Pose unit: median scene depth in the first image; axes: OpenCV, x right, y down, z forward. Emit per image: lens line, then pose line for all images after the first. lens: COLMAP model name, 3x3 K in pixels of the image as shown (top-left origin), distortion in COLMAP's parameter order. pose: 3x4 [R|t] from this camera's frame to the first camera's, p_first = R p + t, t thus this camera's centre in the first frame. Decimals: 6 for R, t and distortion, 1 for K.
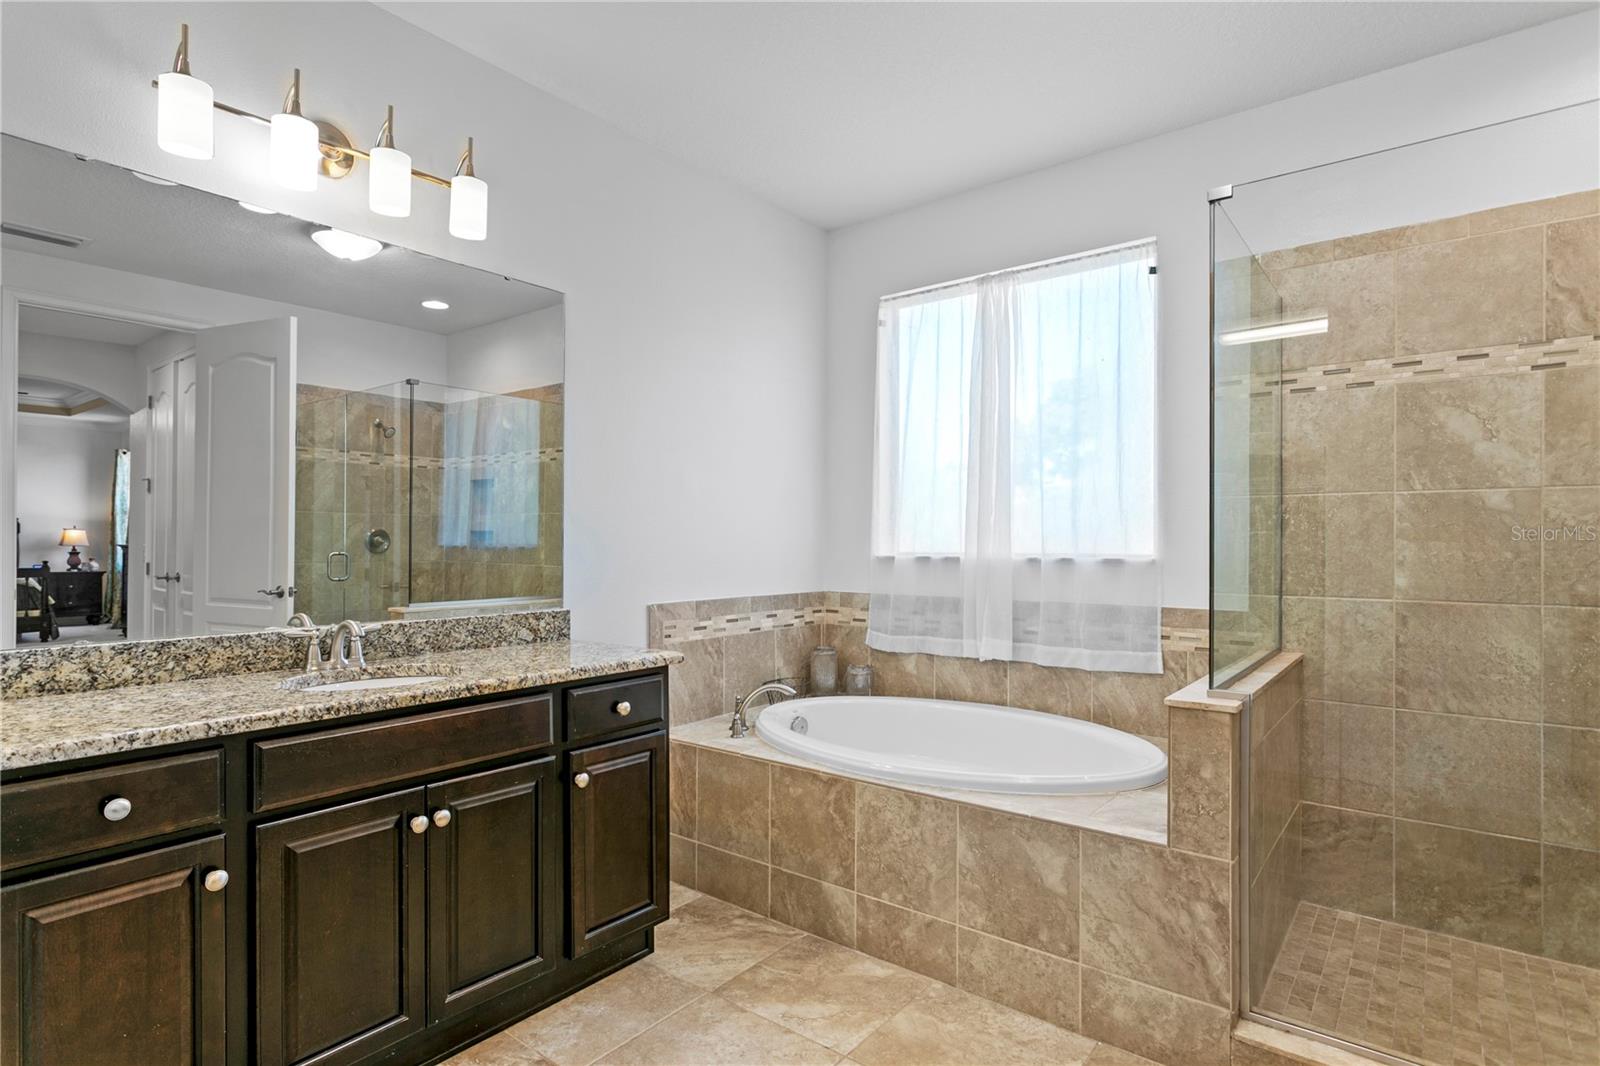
lens RADIAL K [[821.6, 0, 799.9], [0, 821.6, 554.9], [0, 0, 1]] dist [-0.004248, 0.000196]
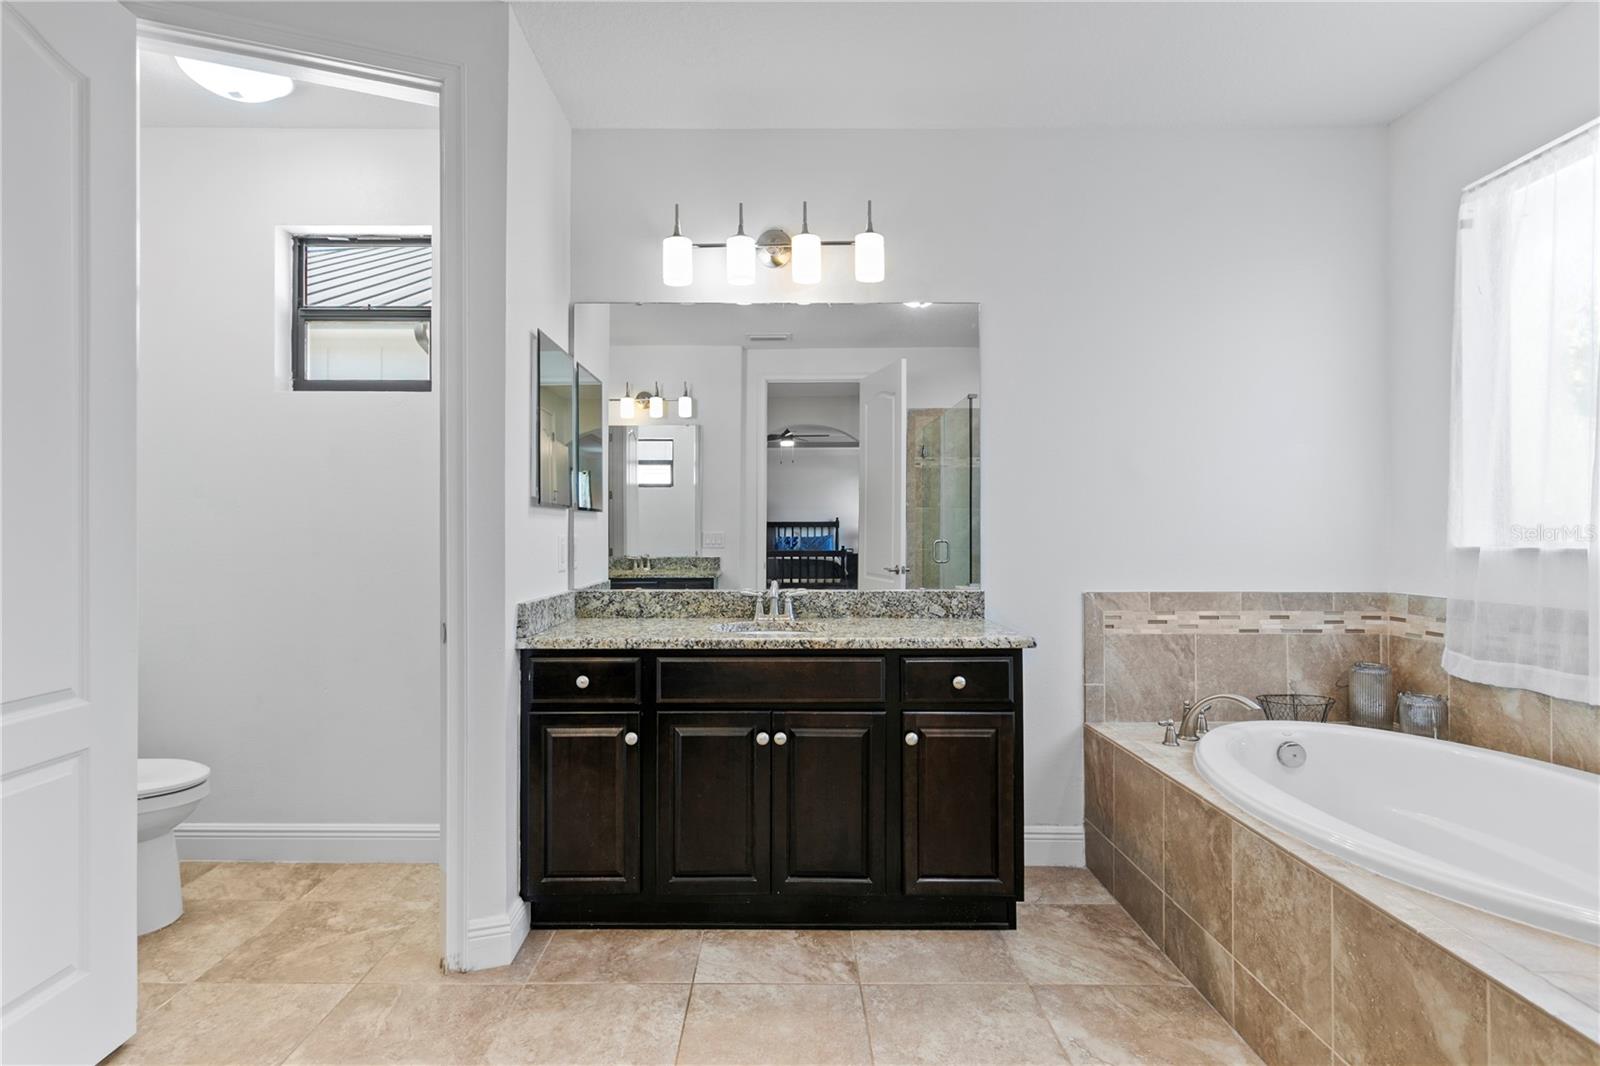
lens RADIAL K [[774.9, 0, 796.7], [0, 774.9, 538.6], [0, 0, 1]] dist [0.002833, 0.001570]
pose [[0.620545, 0.002078, -0.784168, 0.404046], [-0.010206, 0.999933, -0.005427, 0.005362], [0.784105, 0.011370, 0.620524, 0.179933]]
